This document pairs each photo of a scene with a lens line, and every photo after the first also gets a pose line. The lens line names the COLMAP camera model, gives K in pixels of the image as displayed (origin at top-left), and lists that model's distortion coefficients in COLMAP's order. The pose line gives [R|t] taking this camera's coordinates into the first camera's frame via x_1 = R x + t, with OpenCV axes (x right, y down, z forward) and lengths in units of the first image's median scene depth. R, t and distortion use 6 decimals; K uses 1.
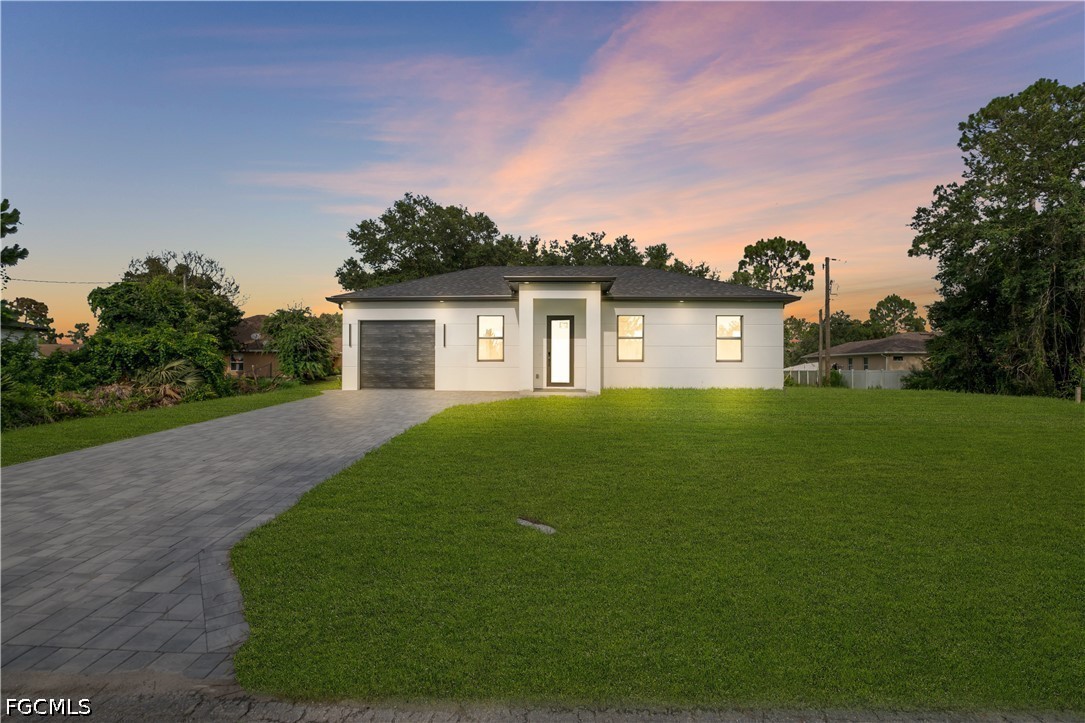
lens RADIAL K [[531.2, 0, 543.4], [0, 531.2, 364.4], [0, 0, 1]] dist [-0.002632, -0.000432]
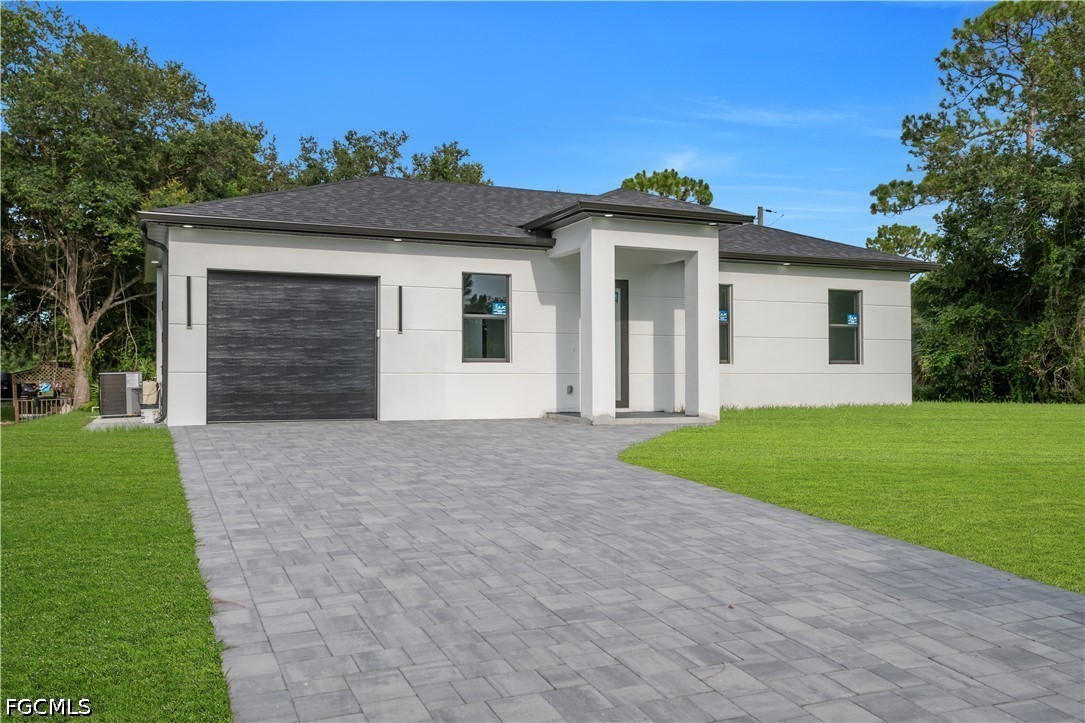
lens RADIAL K [[907.3, 0, 542.5], [0, 907.3, 361.5], [0, 0, 1]] dist [0.066583, 0.055931]
pose [[0.907324, 0.002987, 0.420421, -0.238244], [0.000532, 0.999966, -0.008252, 0.000846], [-0.420432, 0.007711, 0.907291, 0.099873]]
